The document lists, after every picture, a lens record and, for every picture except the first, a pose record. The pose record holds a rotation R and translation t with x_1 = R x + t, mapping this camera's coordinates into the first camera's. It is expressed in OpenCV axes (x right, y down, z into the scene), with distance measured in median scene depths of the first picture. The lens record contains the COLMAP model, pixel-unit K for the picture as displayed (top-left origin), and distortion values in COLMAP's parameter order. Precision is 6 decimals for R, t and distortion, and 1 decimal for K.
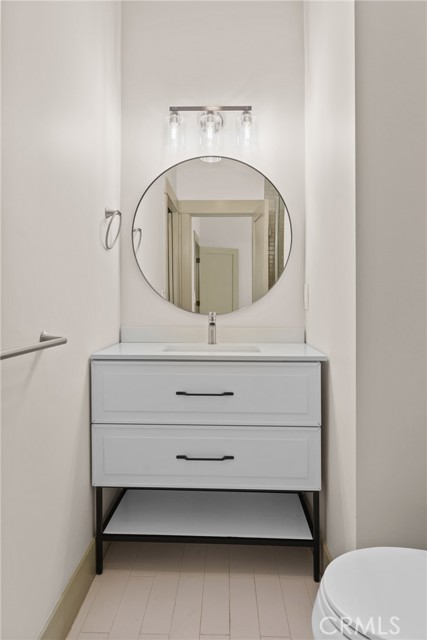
lens RADIAL K [[426.2, 0, 213.6], [0, 426.2, 311.3], [0, 0, 1]] dist [0.002273, 0.000783]
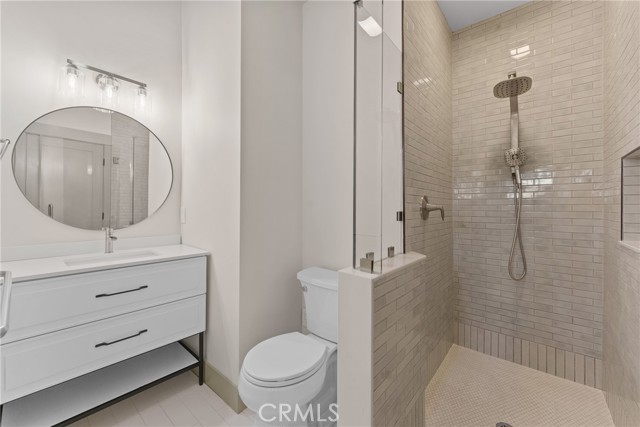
lens RADIAL K [[257.3, 0, 320.0], [0, 257.3, 213.5], [0, 0, 1]] dist [-0.000239, 0.000155]
pose [[0.629845, -0.017431, 0.776526, -0.223251], [0.007980, 0.999841, 0.015971, -0.054562], [-0.776680, -0.003863, 0.629883, -0.003316]]
